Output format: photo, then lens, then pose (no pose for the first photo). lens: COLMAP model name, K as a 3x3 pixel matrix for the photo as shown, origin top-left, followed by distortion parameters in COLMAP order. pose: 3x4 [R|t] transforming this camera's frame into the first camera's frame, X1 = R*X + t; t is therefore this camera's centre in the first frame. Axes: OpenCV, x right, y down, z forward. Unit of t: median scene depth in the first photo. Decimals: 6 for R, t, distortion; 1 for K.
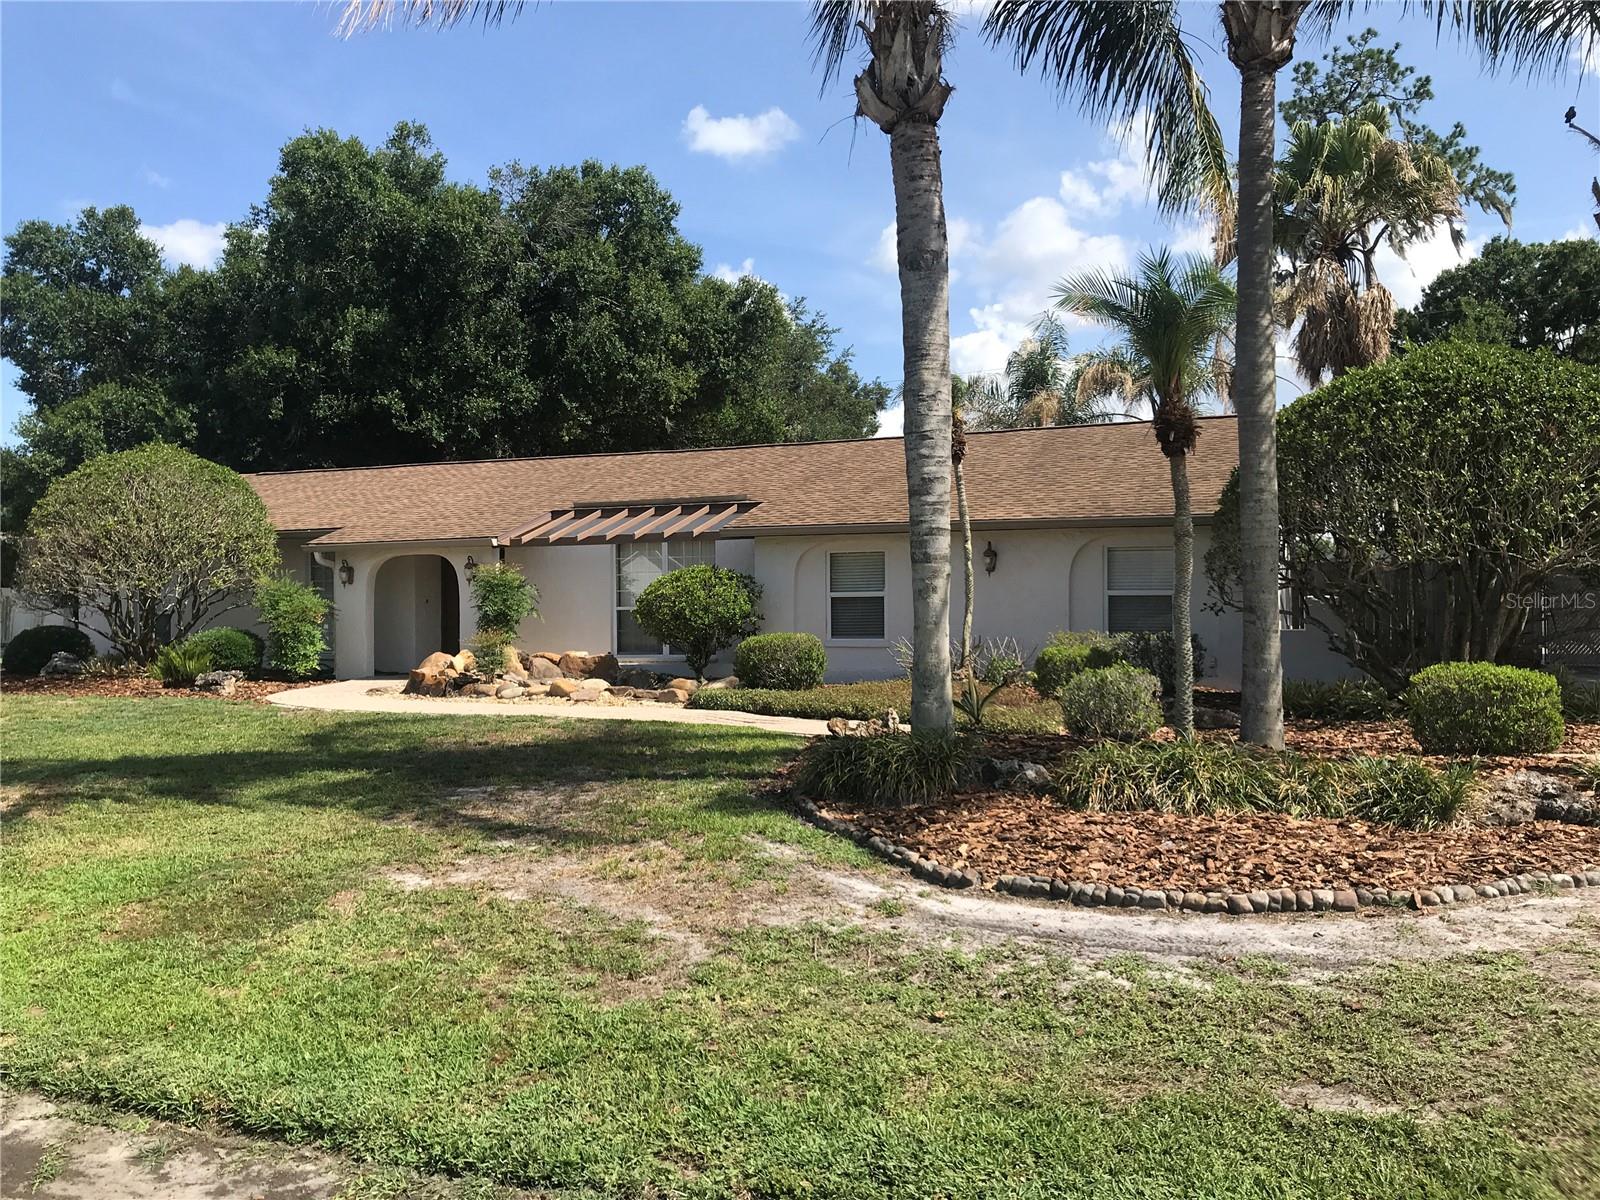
lens RADIAL K [[1325.4, 0, 798.2], [0, 1325.4, 597.0], [0, 0, 1]] dist [0.048238, -0.031667]
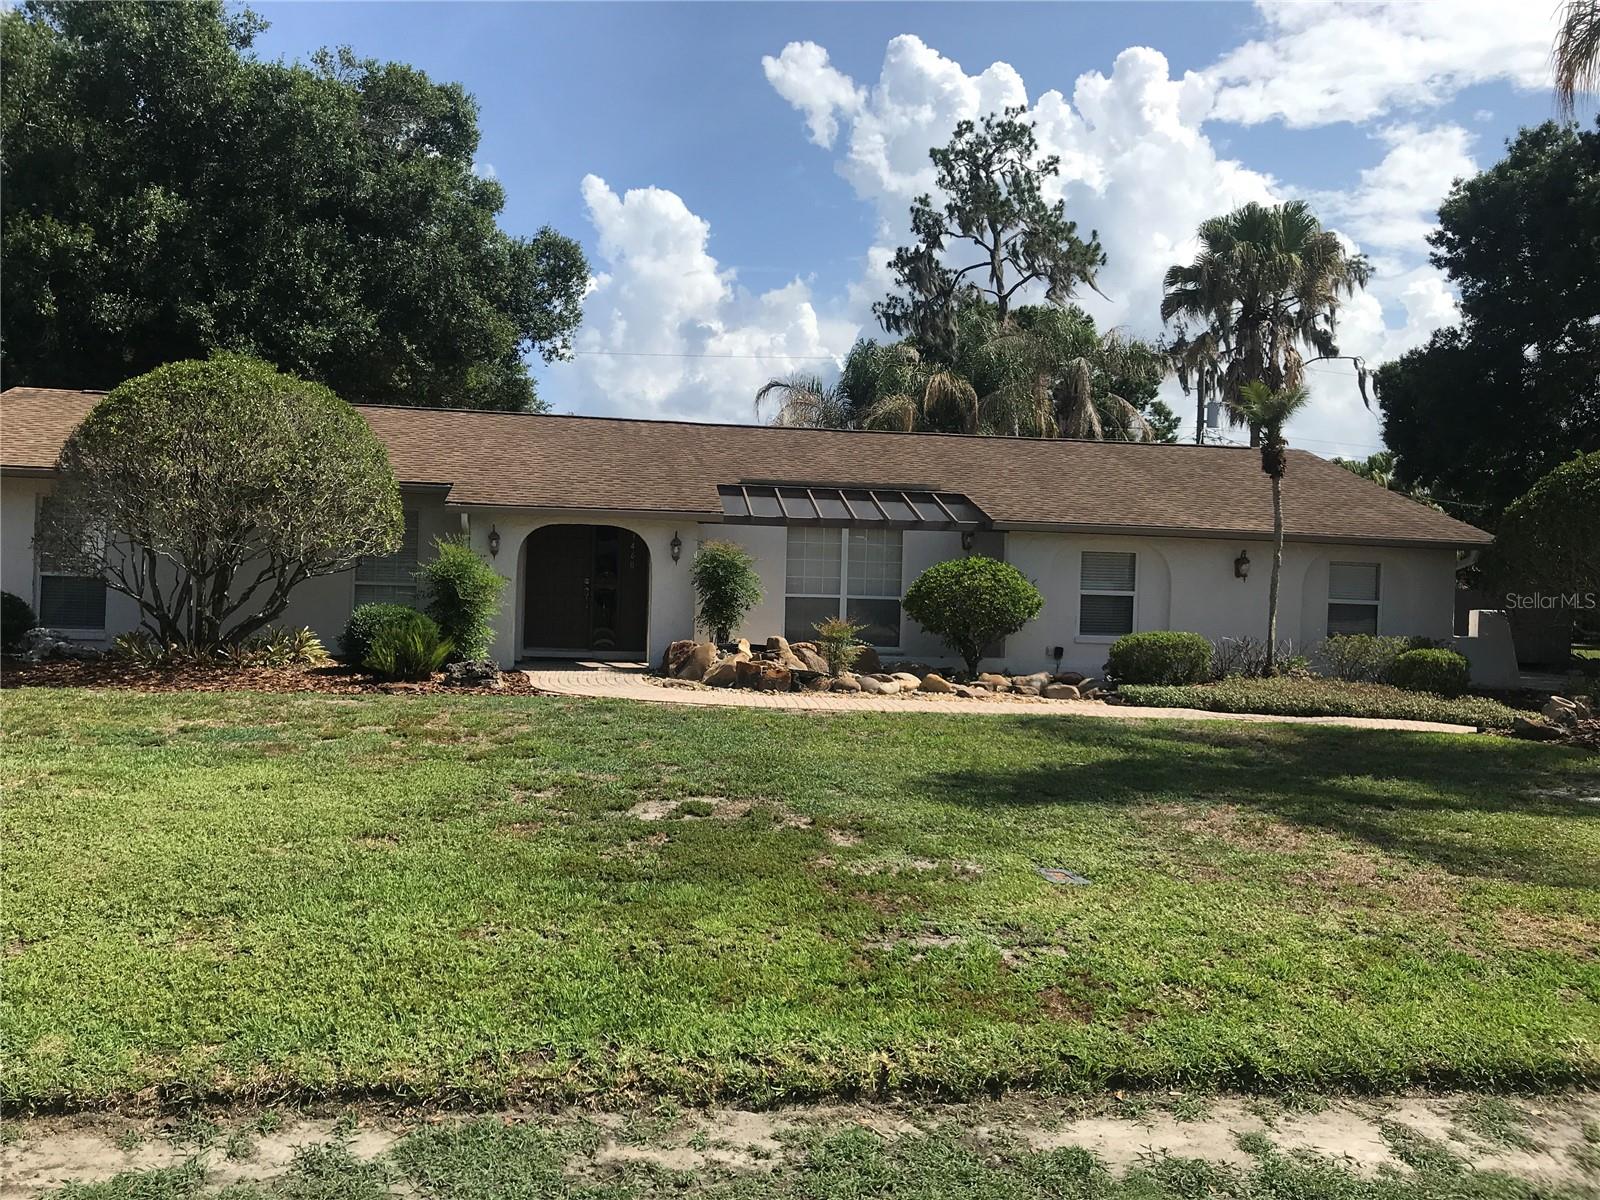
lens RADIAL K [[1325.4, 0, 803.1], [0, 1325.4, 597.3], [0, 0, 1]] dist [0.048238, -0.031667]
pose [[0.855552, 0.030389, 0.516824, -0.618914], [-0.039391, 0.999203, 0.006457, 0.003955], [-0.516216, -0.025882, 0.856067, 0.192325]]
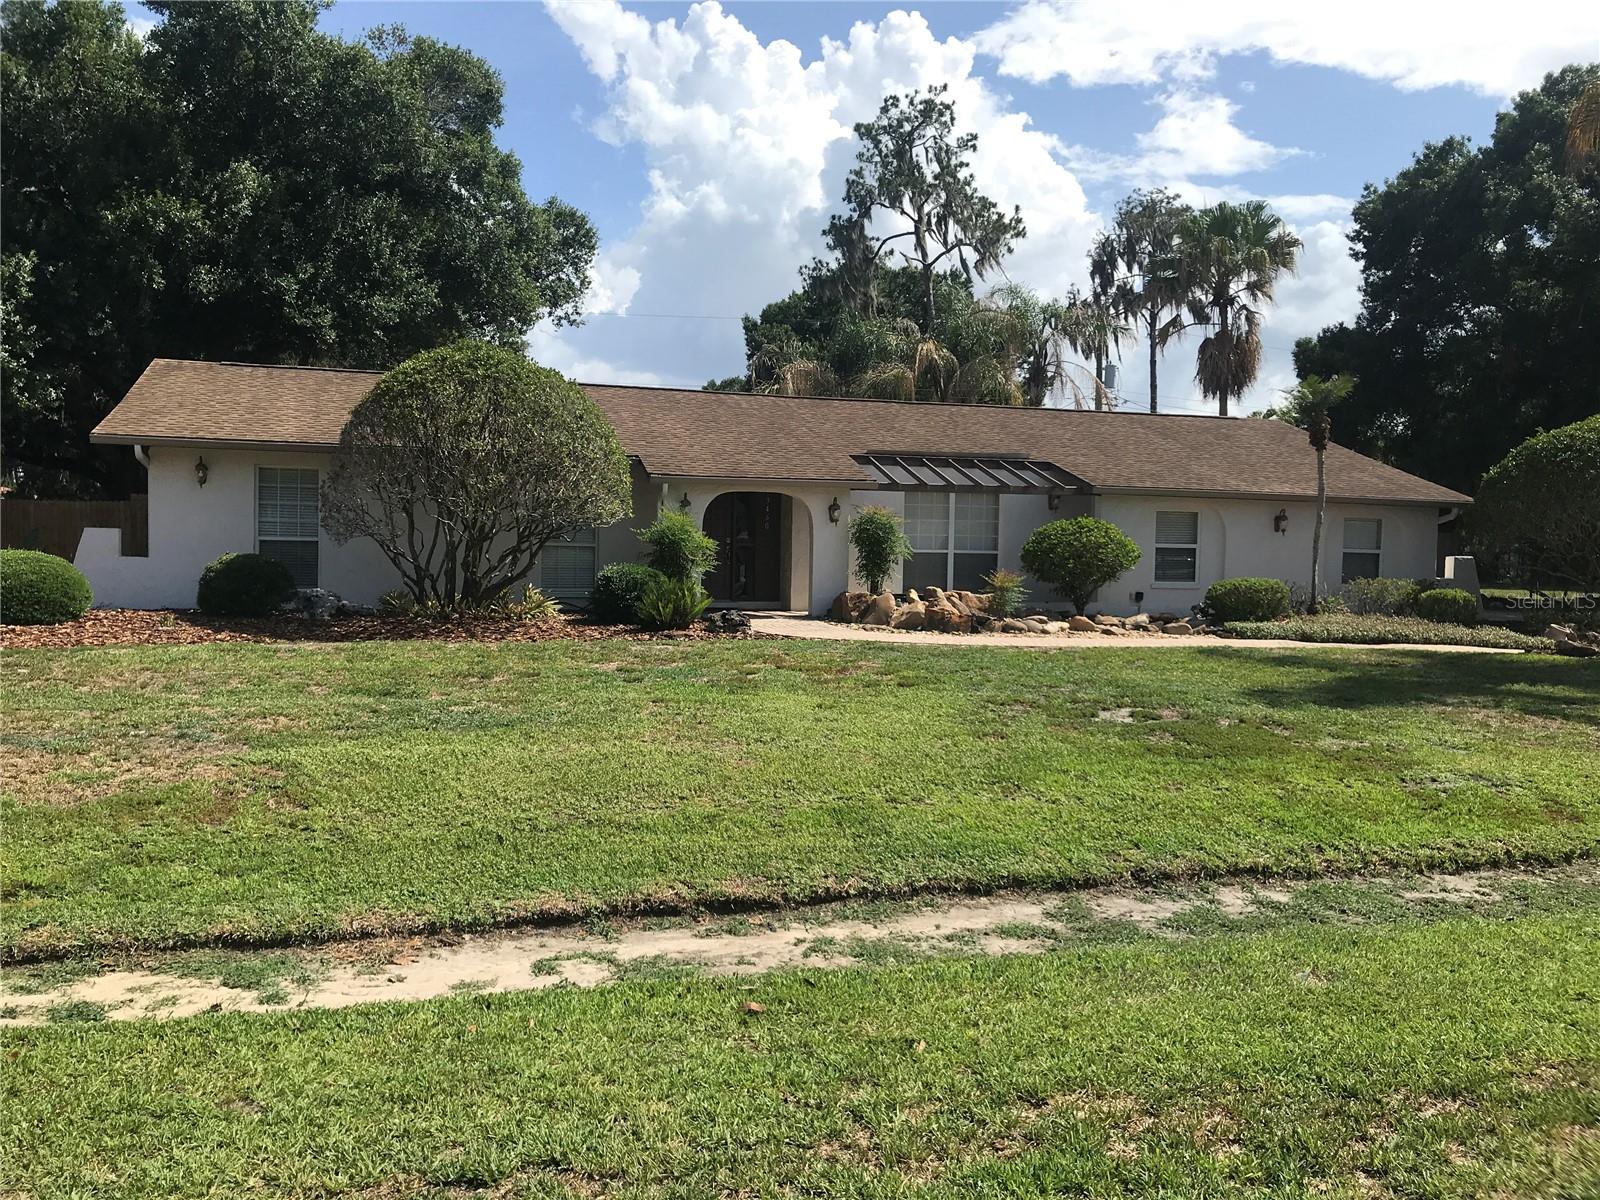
lens RADIAL K [[1325.4, 0, 804.6], [0, 1325.4, 597.5], [0, 0, 1]] dist [0.048238, -0.031667]
pose [[0.766175, -0.003691, 0.642621, -0.905269], [-0.029497, 0.998728, 0.040905, 0.005163], [-0.641954, -0.050296, 0.765092, 0.225125]]
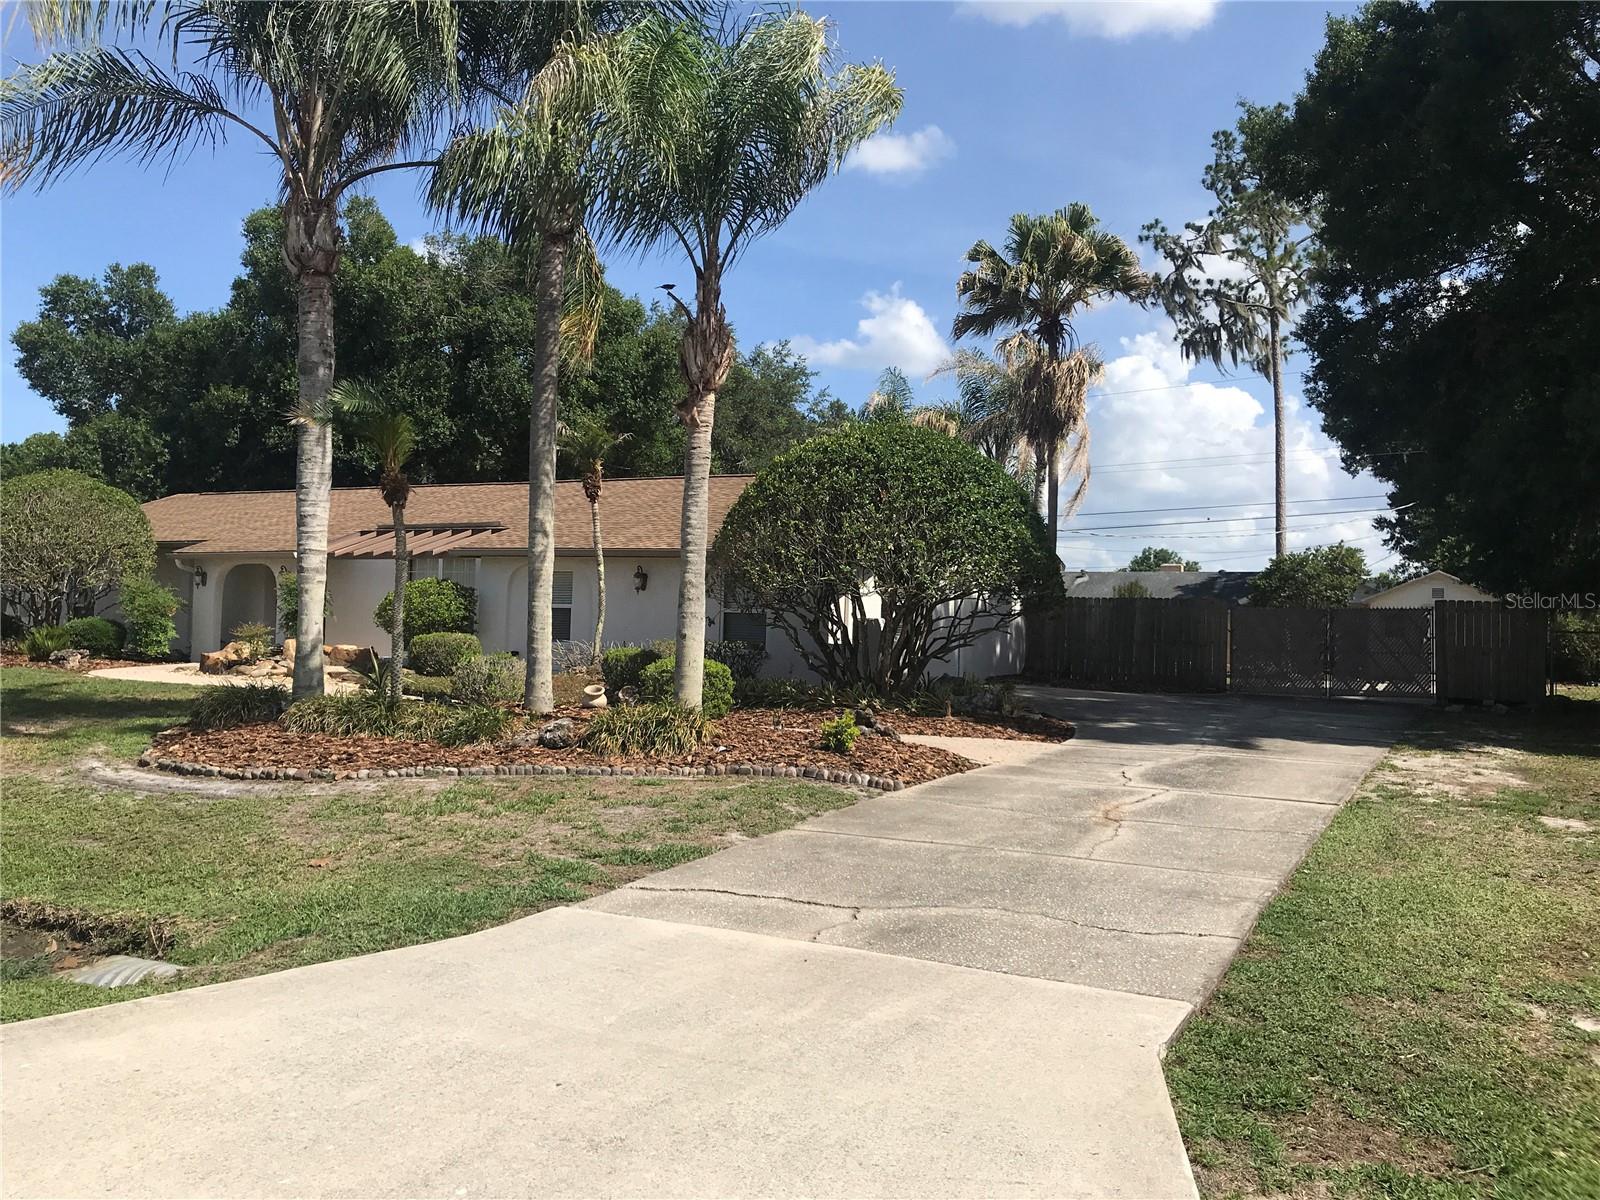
lens RADIAL K [[1325.4, 0, 788.2], [0, 1325.4, 595.9], [0, 0, 1]] dist [0.048238, -0.031667]
pose [[0.993703, 0.034047, -0.106750, 0.340362], [-0.036253, 0.999166, -0.018792, 0.003422], [0.106021, 0.022544, 0.994108, -0.174336]]
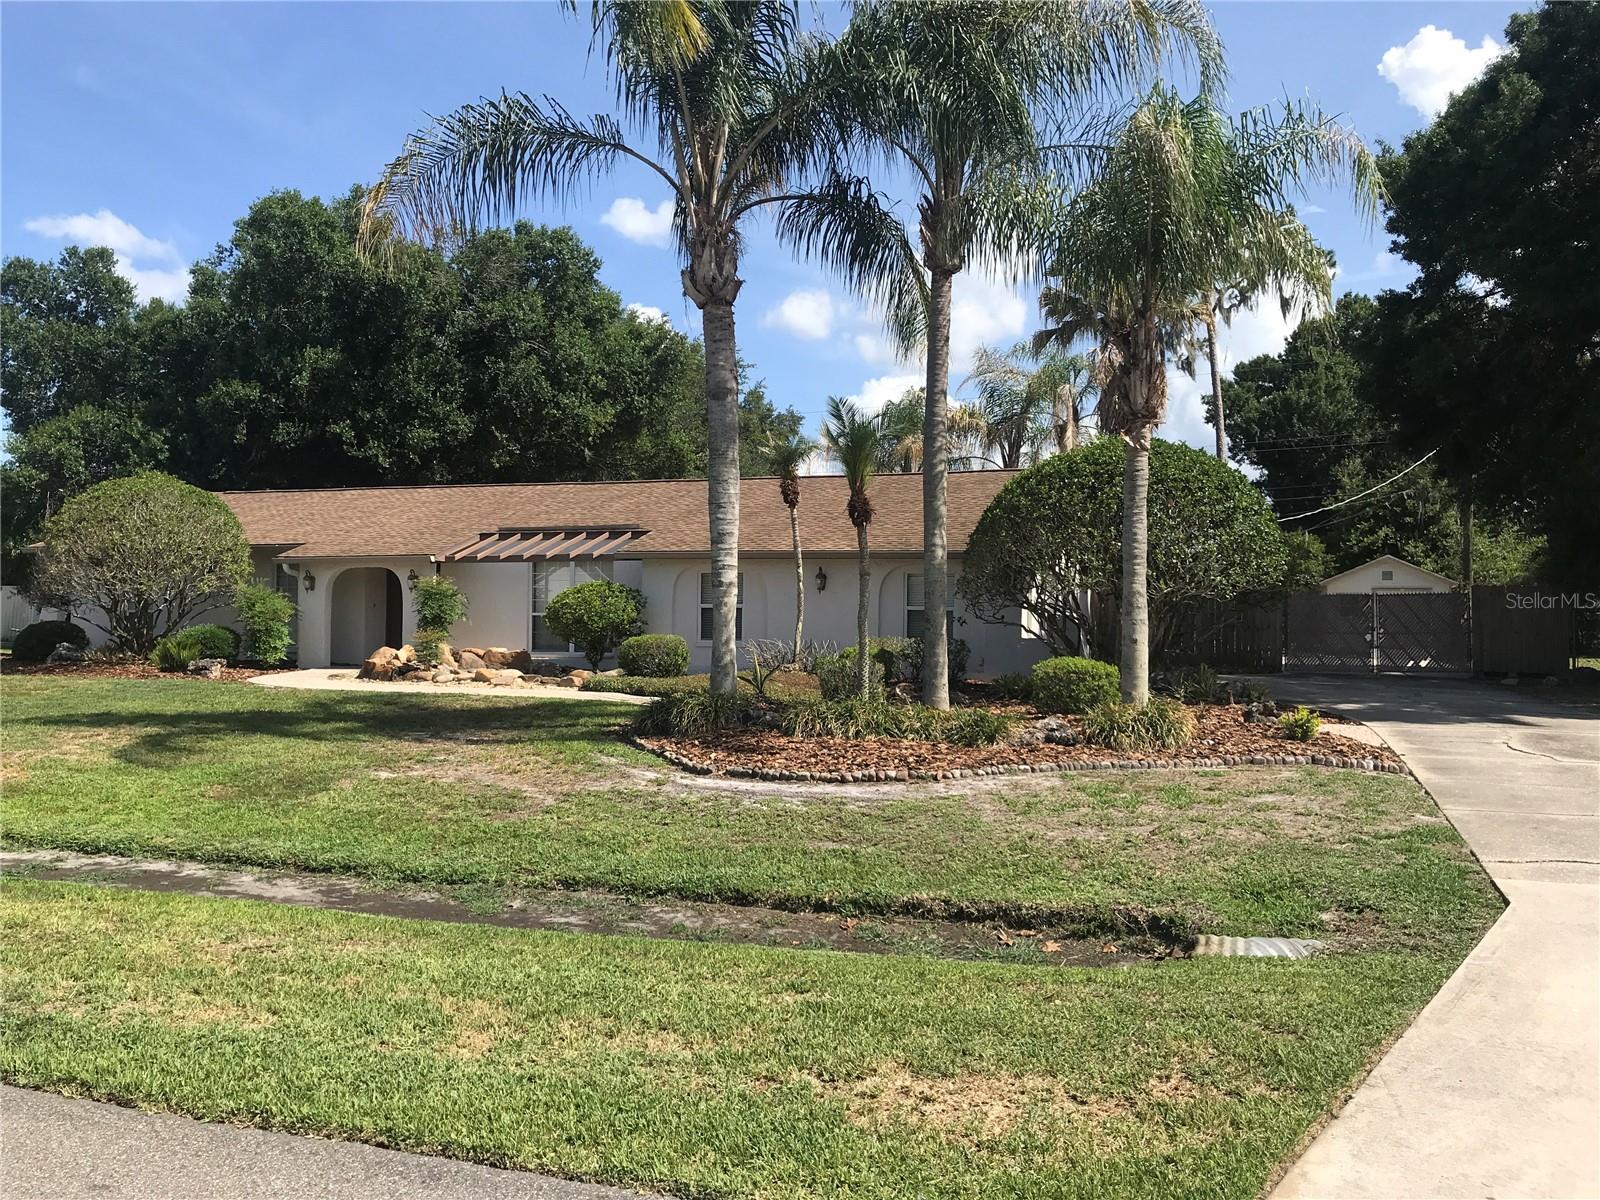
lens RADIAL K [[1325.4, 0, 792.1], [0, 1325.4, 592.8], [0, 0, 1]] dist [0.048238, -0.031667]
pose [[0.998875, 0.018146, 0.043802, 0.049205], [-0.017651, 0.999776, -0.011648, -0.000960], [-0.044004, 0.010861, 0.998972, -0.239731]]
